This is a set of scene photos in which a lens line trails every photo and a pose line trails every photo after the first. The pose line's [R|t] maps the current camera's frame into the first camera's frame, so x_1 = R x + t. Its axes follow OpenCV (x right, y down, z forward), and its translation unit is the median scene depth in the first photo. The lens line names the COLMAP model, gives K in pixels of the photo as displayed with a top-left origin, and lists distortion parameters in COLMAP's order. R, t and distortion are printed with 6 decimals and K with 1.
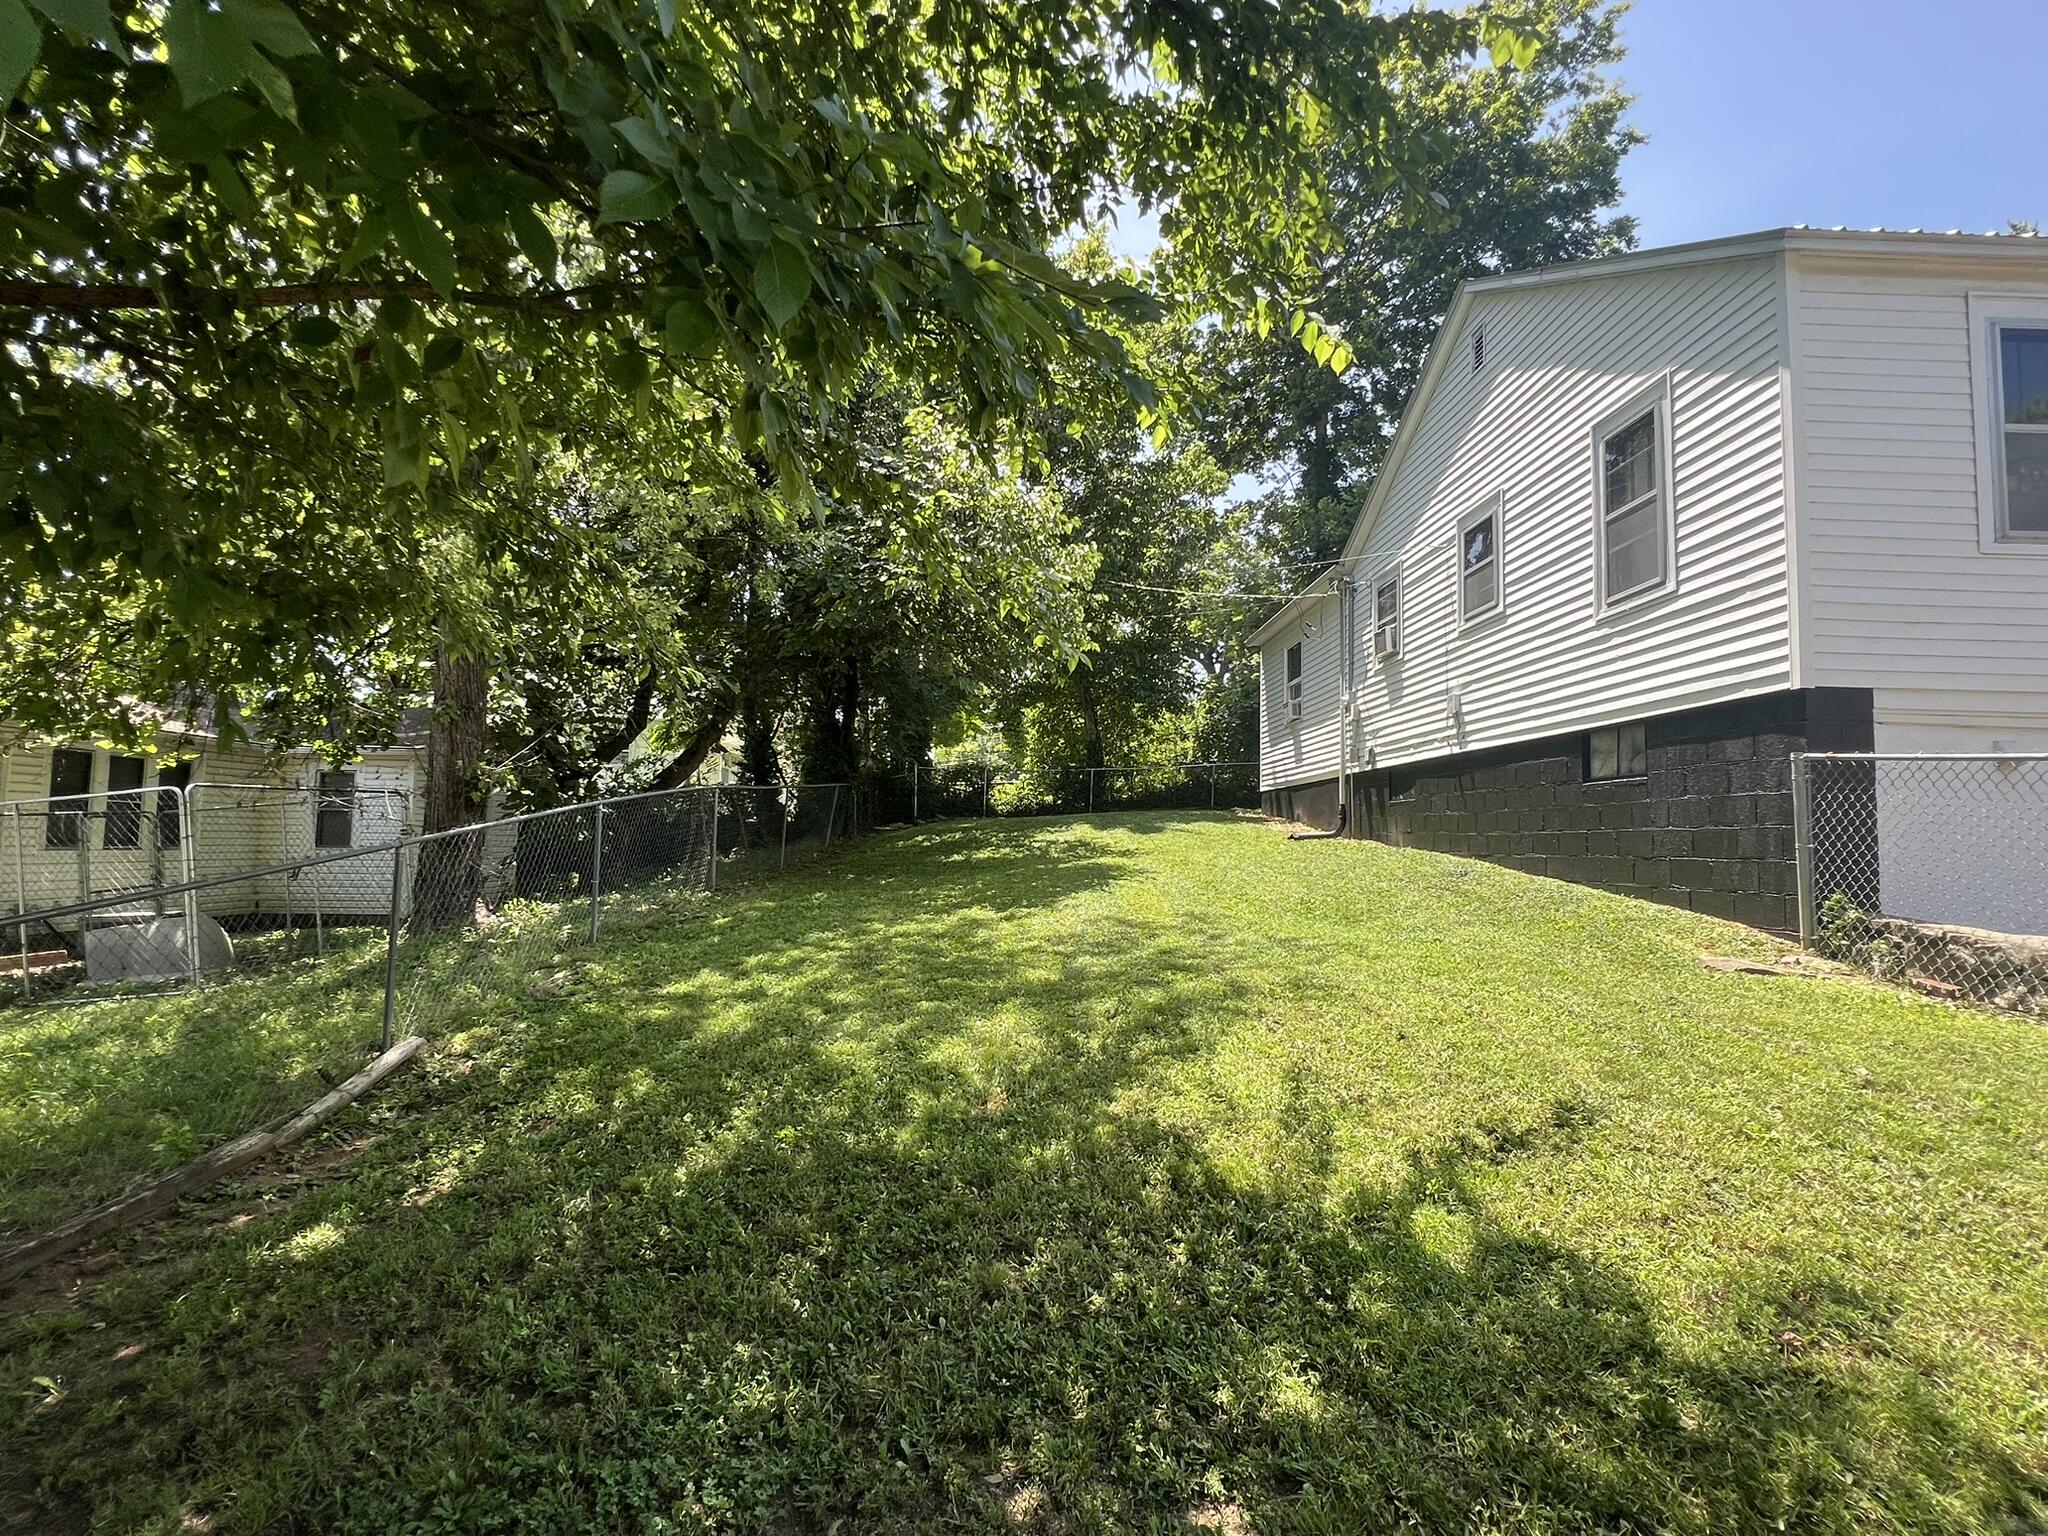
lens RADIAL K [[995.7, 0, 1024.0], [0, 995.7, 768.0], [0, 0, 1]] dist [0.000038, -0.000448]
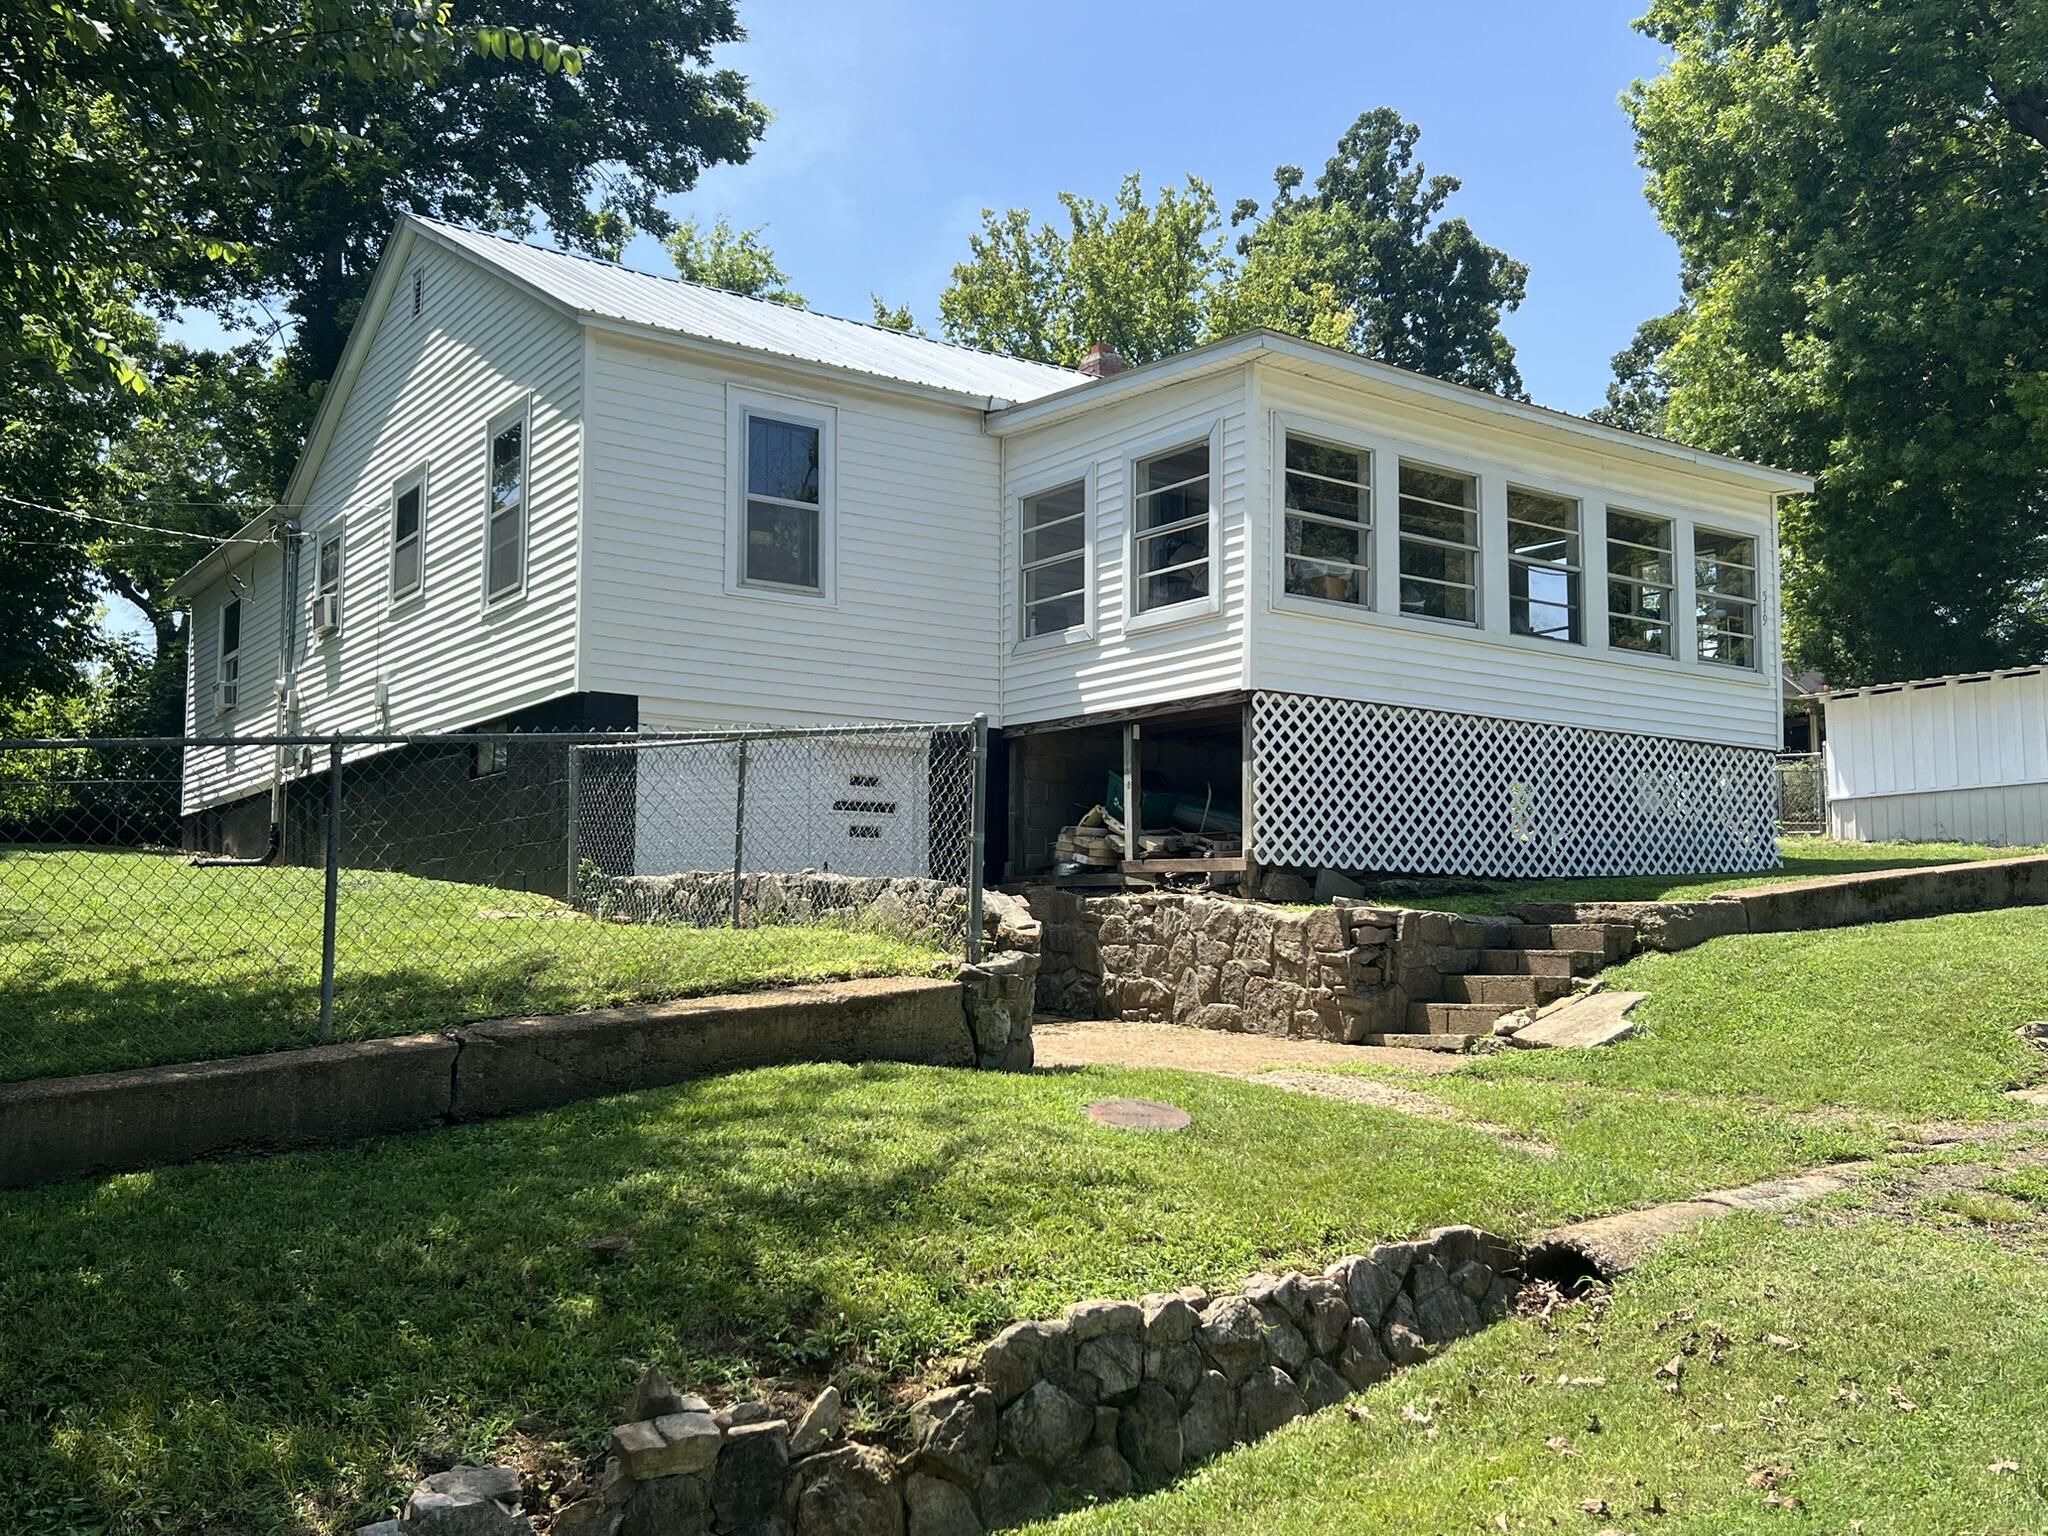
lens RADIAL K [[1904.9, 0, 1026.7], [0, 1904.9, 776.2], [0, 0, 1]] dist [0.074653, -0.110634]
pose [[0.825221, 0.036840, 0.563607, -0.038169], [-0.022004, 0.999210, -0.033096, 0.046987], [-0.564381, 0.014910, 0.825380, -0.663685]]
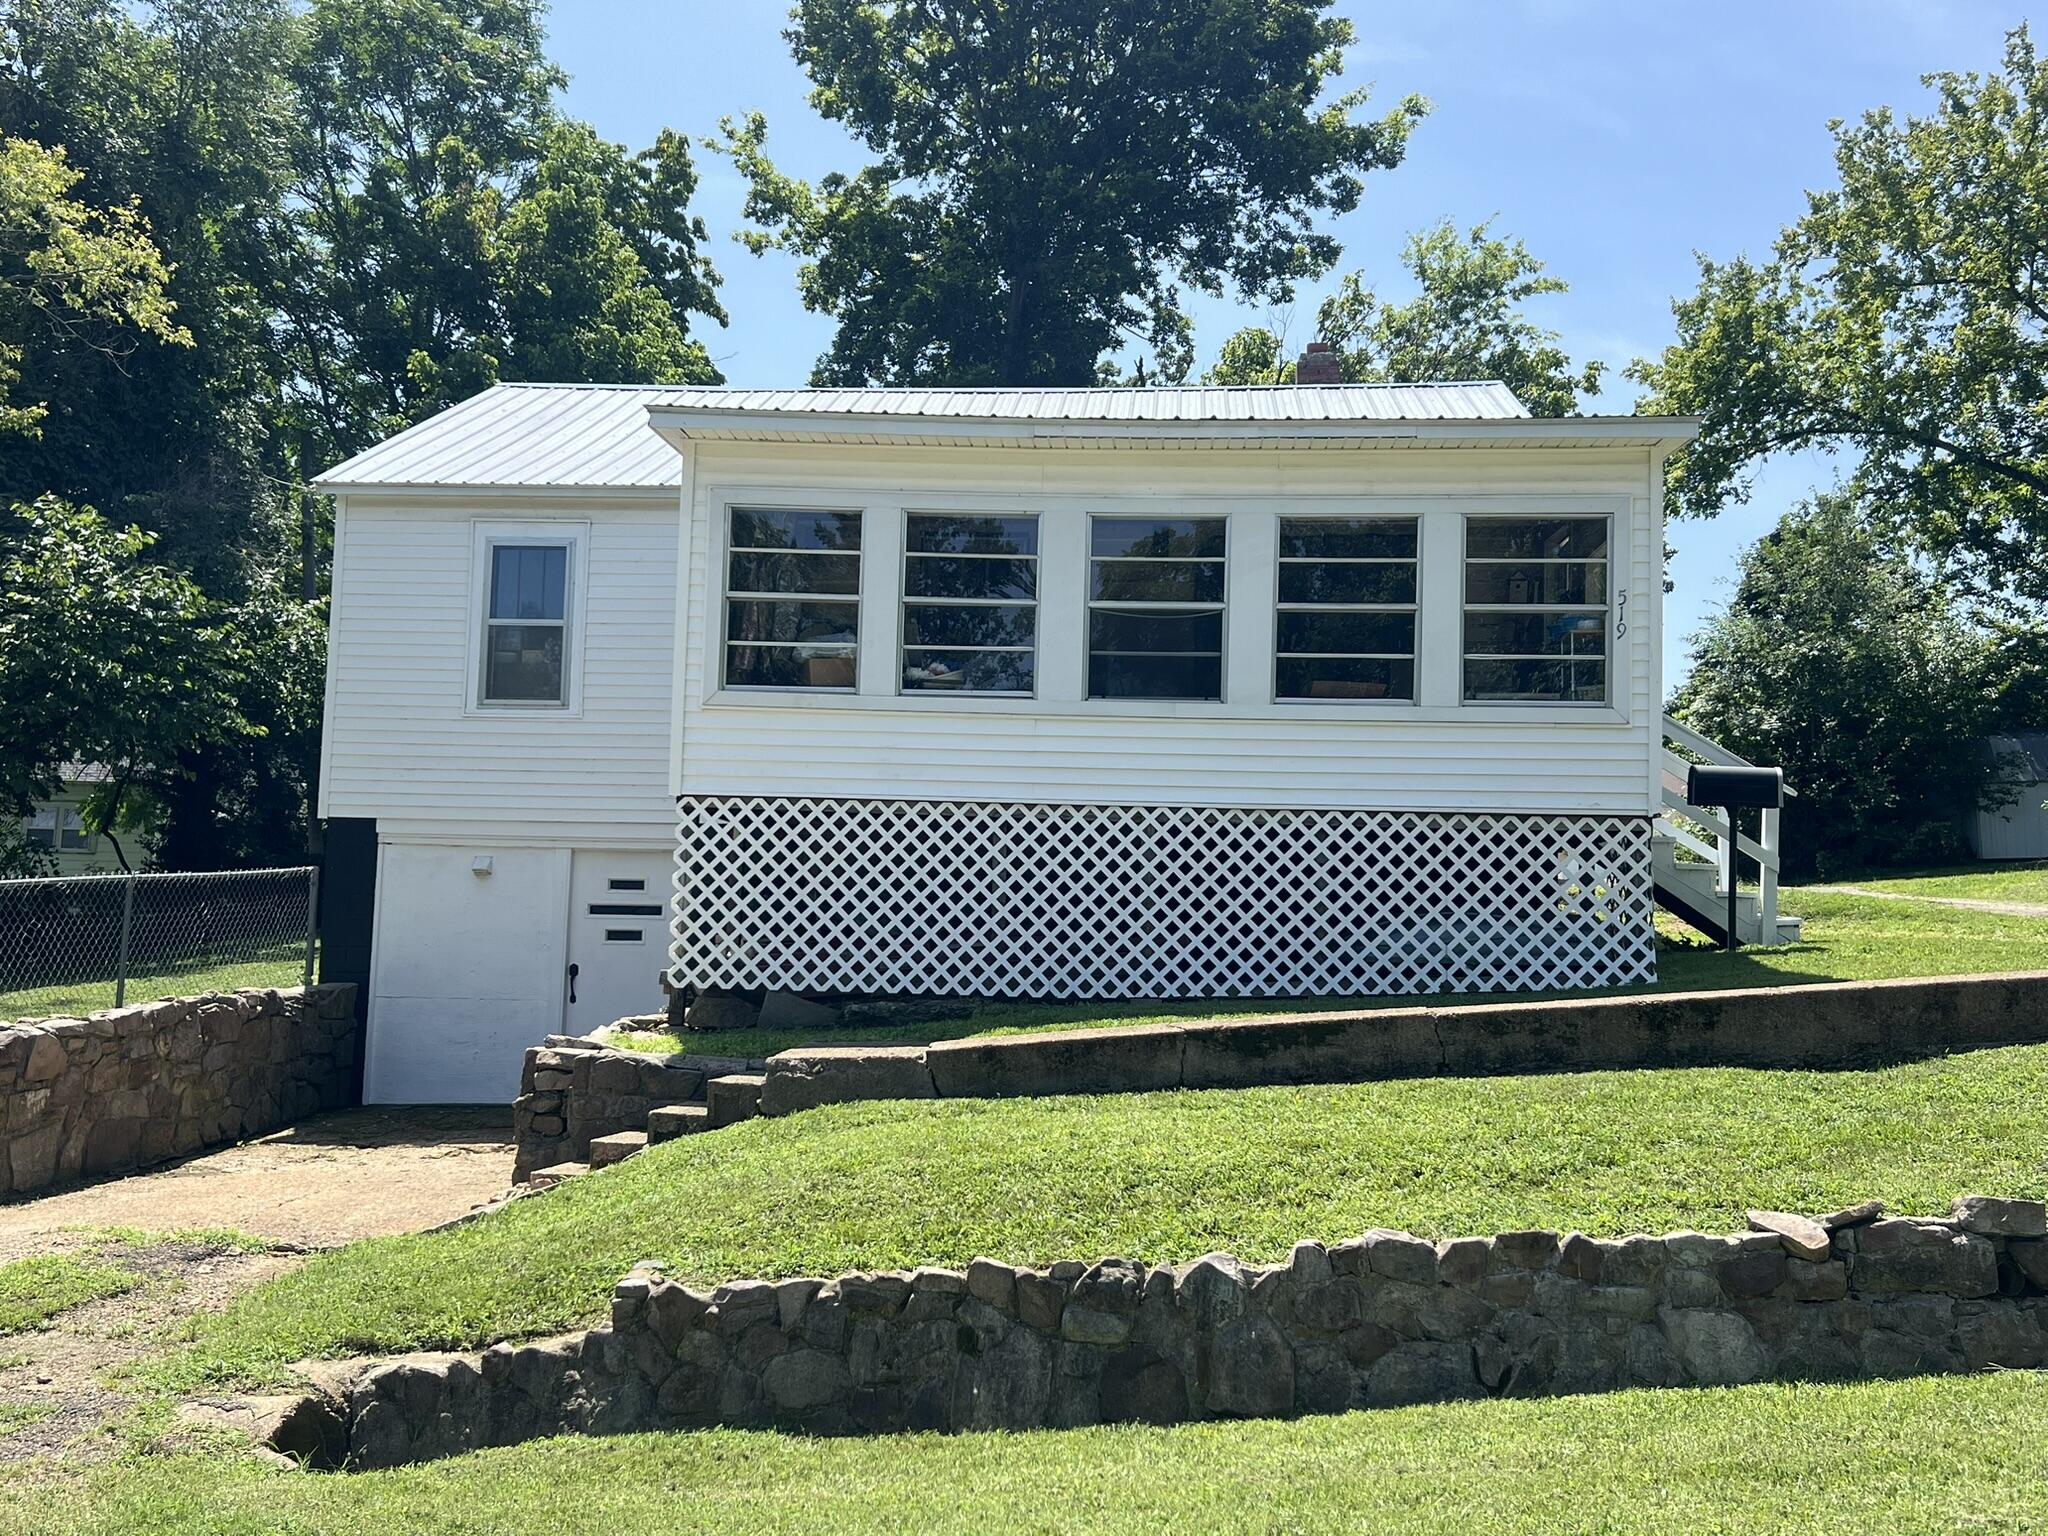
lens RADIAL K [[1956.2, 0, 1023.4], [0, 1956.2, 771.8], [0, 0, 1]] dist [0.056582, -0.107171]
pose [[0.996332, -0.009586, -0.085033, 1.081525], [0.006792, 0.999429, -0.033084, -0.027507], [0.085301, 0.032386, 0.995829, -0.871196]]
